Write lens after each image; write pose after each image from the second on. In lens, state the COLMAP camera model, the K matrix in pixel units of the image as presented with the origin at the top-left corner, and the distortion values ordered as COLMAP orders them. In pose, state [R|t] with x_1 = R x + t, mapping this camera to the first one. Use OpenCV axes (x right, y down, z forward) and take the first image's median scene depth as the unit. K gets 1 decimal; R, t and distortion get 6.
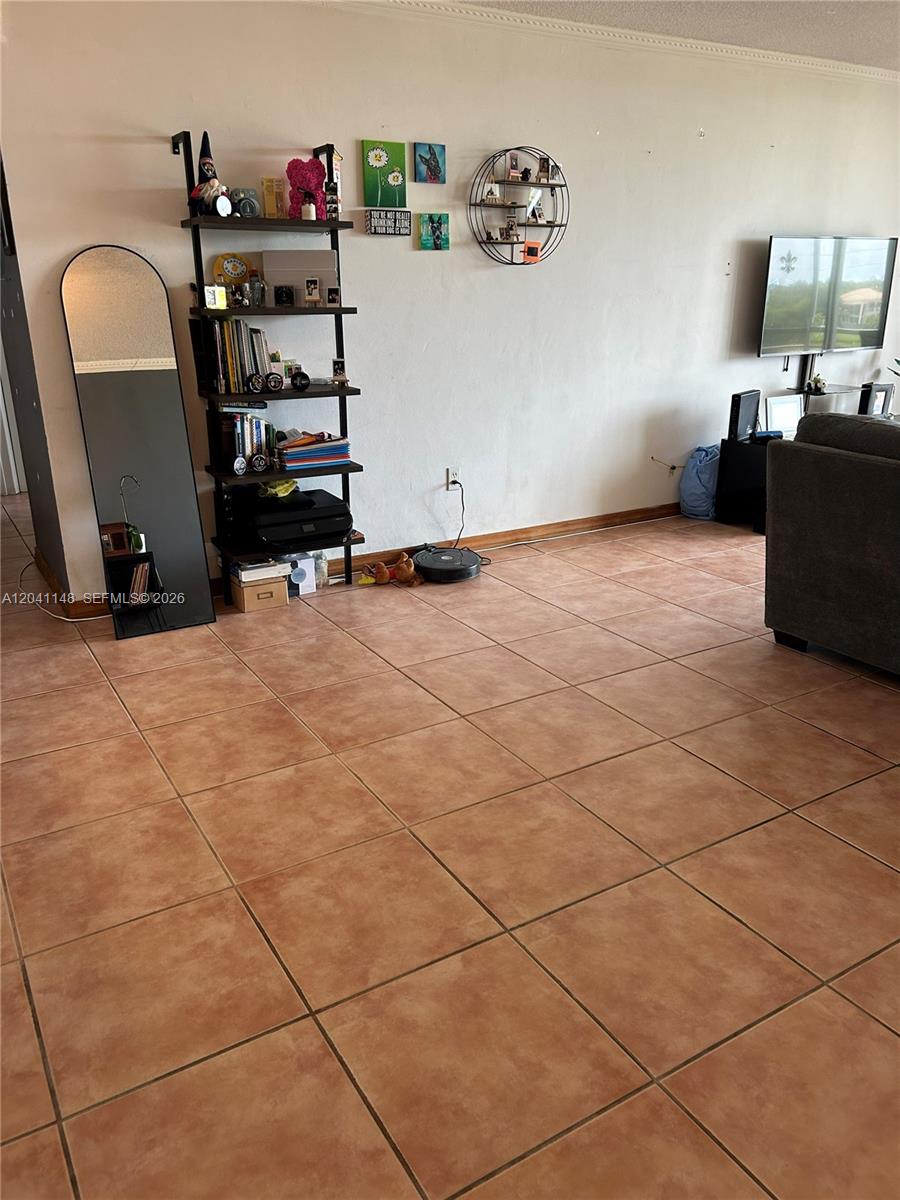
lens RADIAL K [[902.0, 0, 450.0], [0, 902.0, 600.0], [0, 0, 1]] dist [-0.007658, -0.006576]
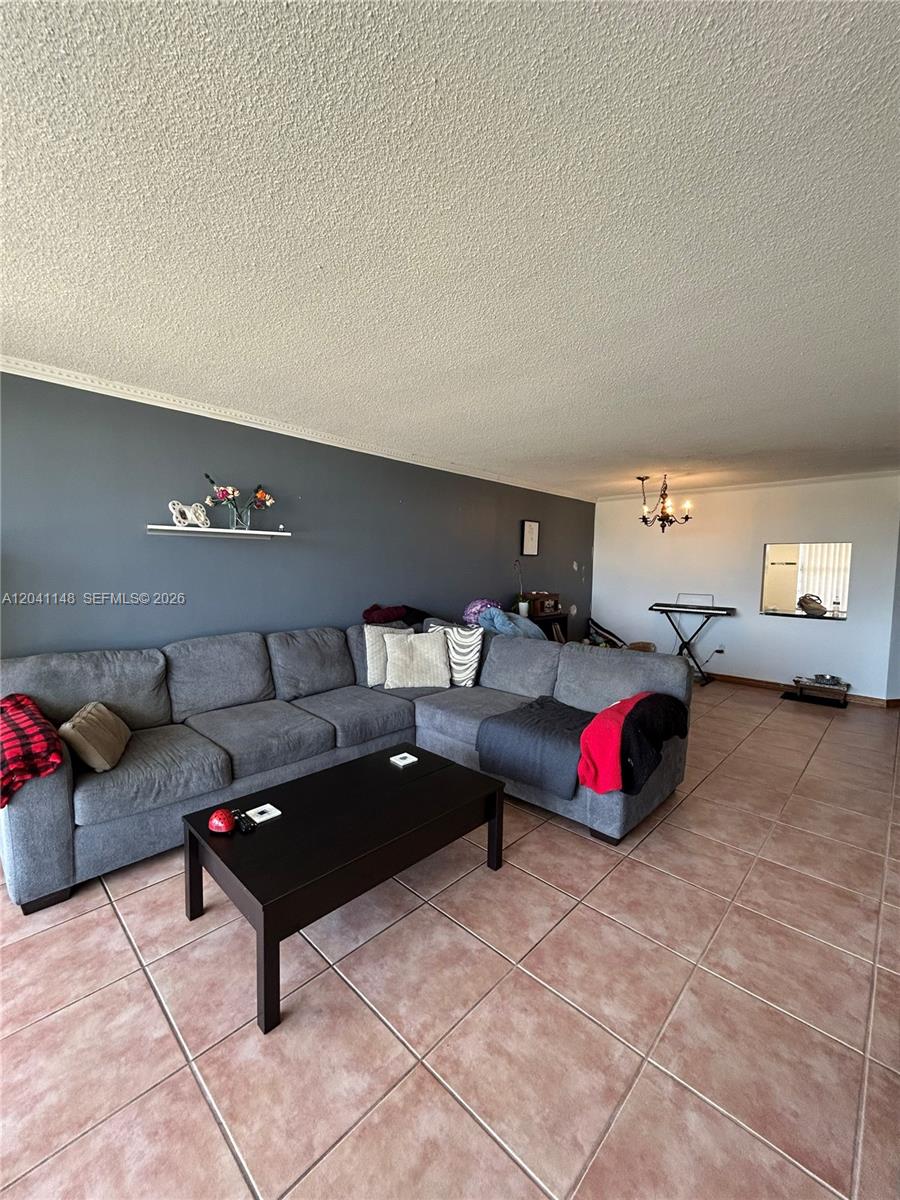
lens RADIAL K [[485.8, 0, 453.6], [0, 485.8, 599.1], [0, 0, 1]] dist [-0.000702, 0.000032]
pose [[-0.966954, 0.004024, -0.254918, 1.273487], [-0.100460, 0.912966, 0.395477, -0.750011], [0.234323, 0.408017, -0.882392, 2.001272]]
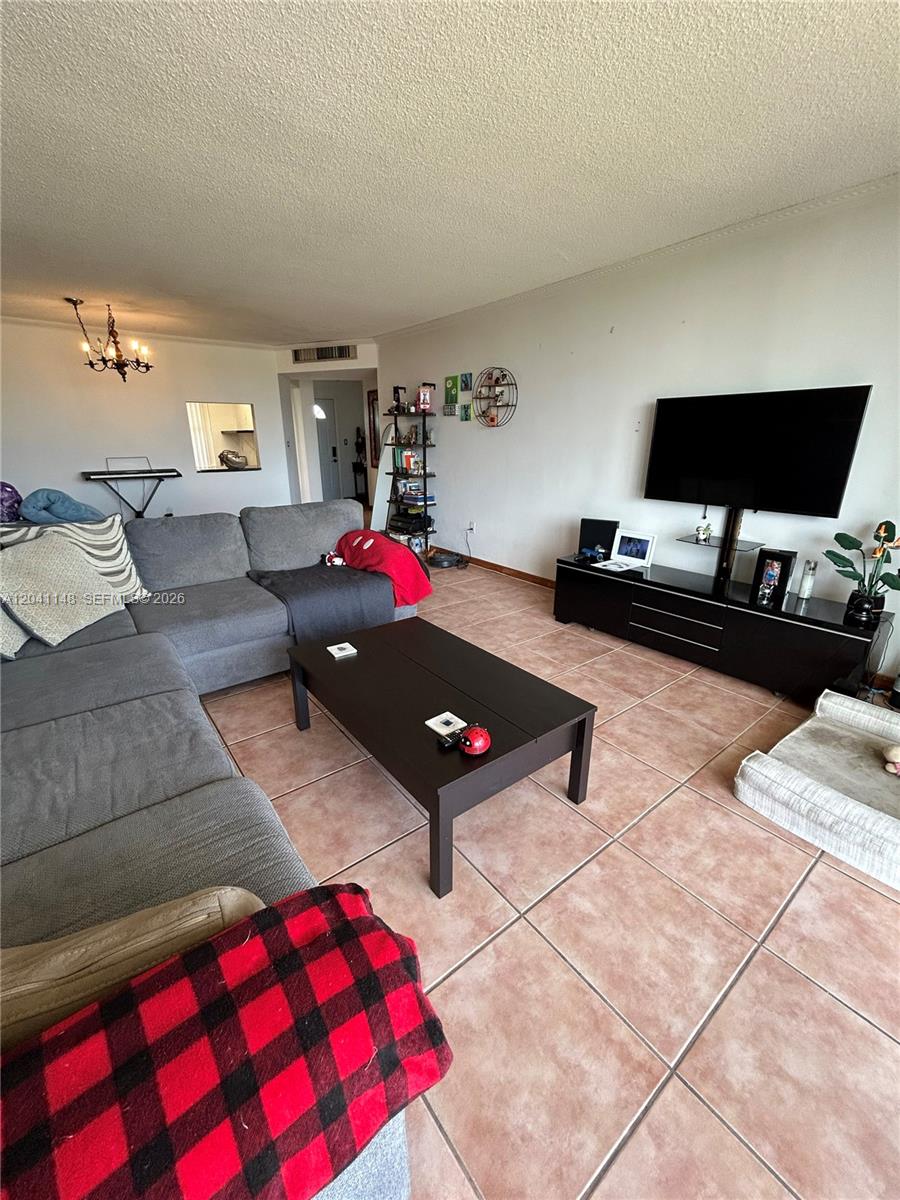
lens RADIAL K [[493.3, 0, 450.0], [0, 493.3, 596.3], [0, 0, 1]] dist [0.001509, 0.000185]
pose [[0.113016, 0.310705, -0.943764, 1.892620], [-0.335948, 0.905857, 0.257996, -0.449701], [0.935075, 0.287898, 0.206757, 1.263544]]
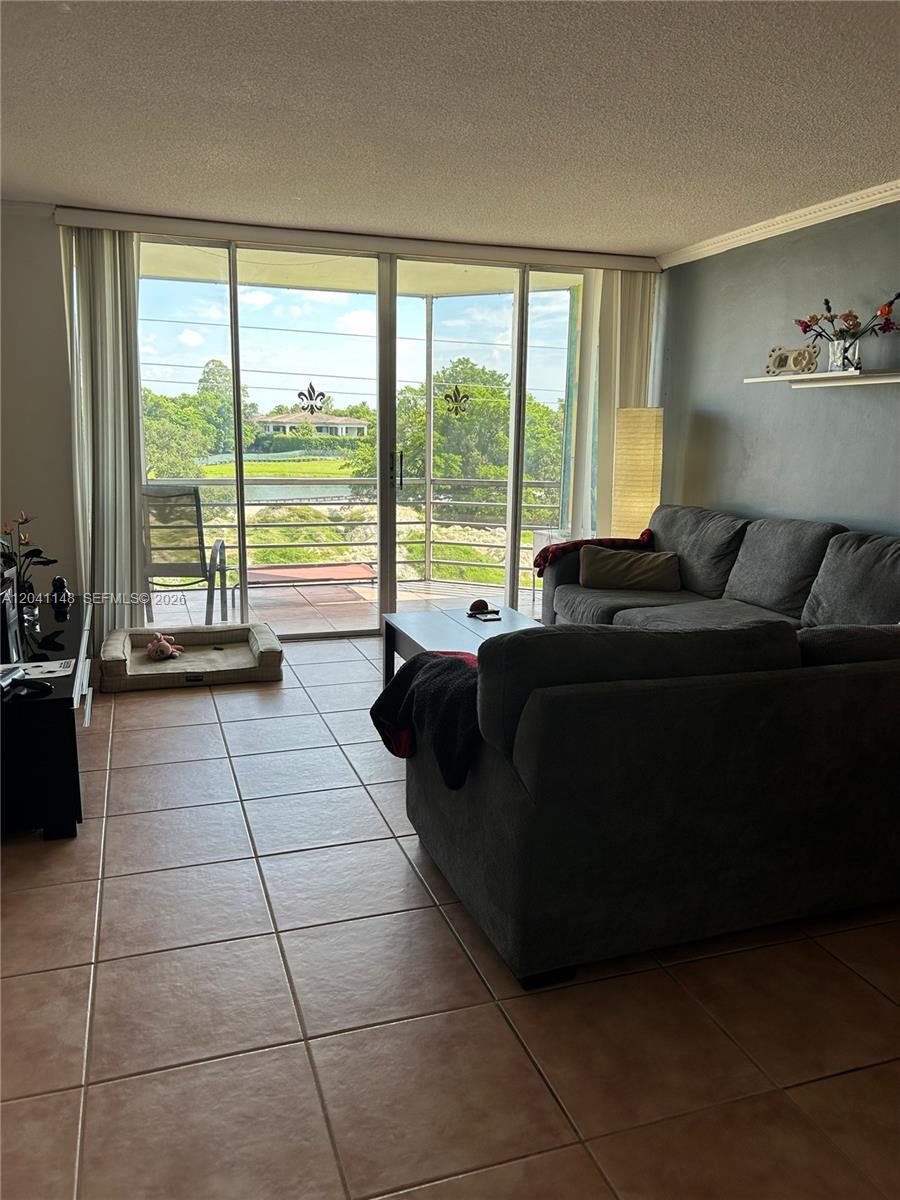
lens RADIAL K [[921.6, 0, 444.0], [0, 921.6, 600.5], [0, 0, 1]] dist [0.064793, -0.080896]
pose [[0.227089, -0.183377, 0.956454, -0.284928], [0.315525, 0.942991, 0.105882, -0.384312], [-0.921344, 0.277741, 0.272003, 1.050234]]
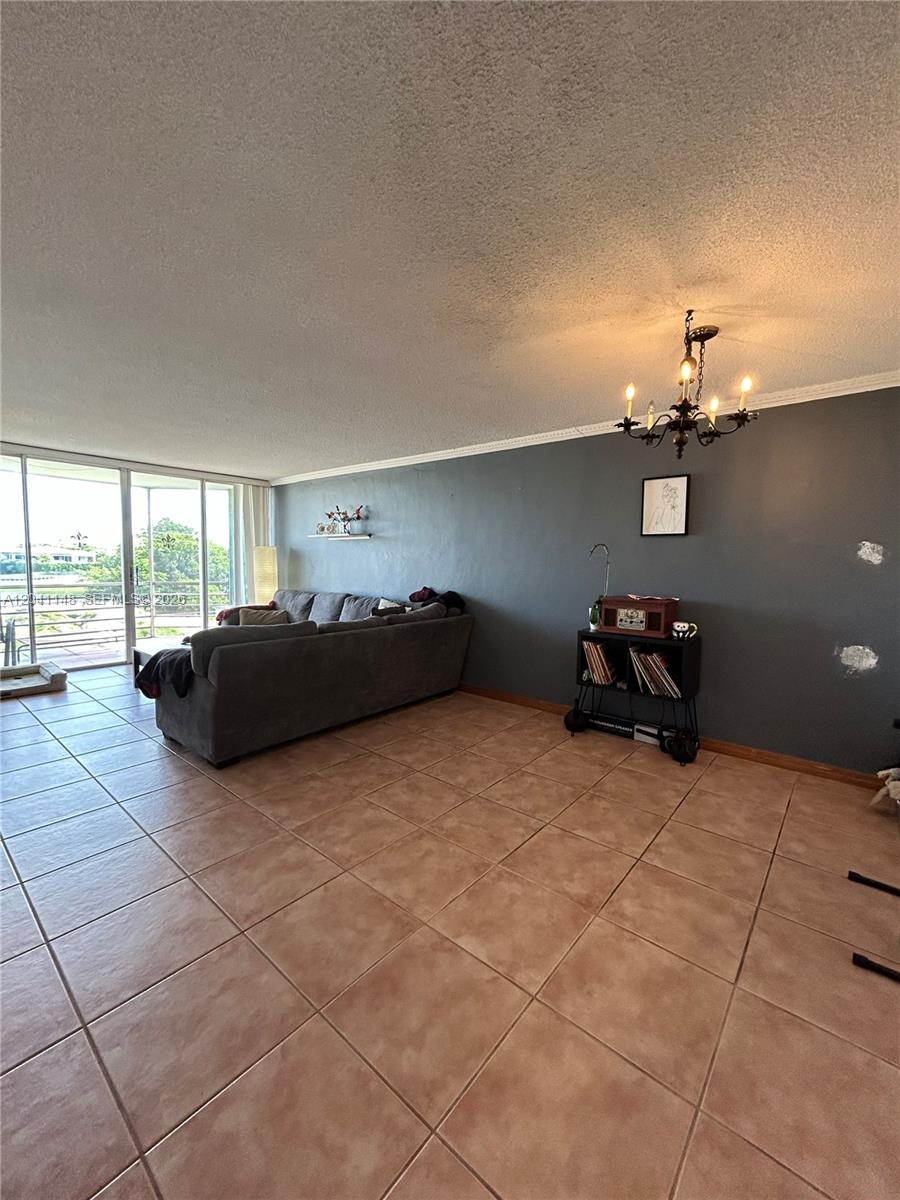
lens RADIAL K [[485.8, 0, 453.6], [0, 485.8, 599.1], [0, 0, 1]] dist [-0.000702, 0.000032]
pose [[-0.317523, -0.085187, 0.944416, -0.727336], [0.301388, 0.935246, 0.185690, -0.353379], [-0.899080, 0.343597, -0.271288, 0.989557]]
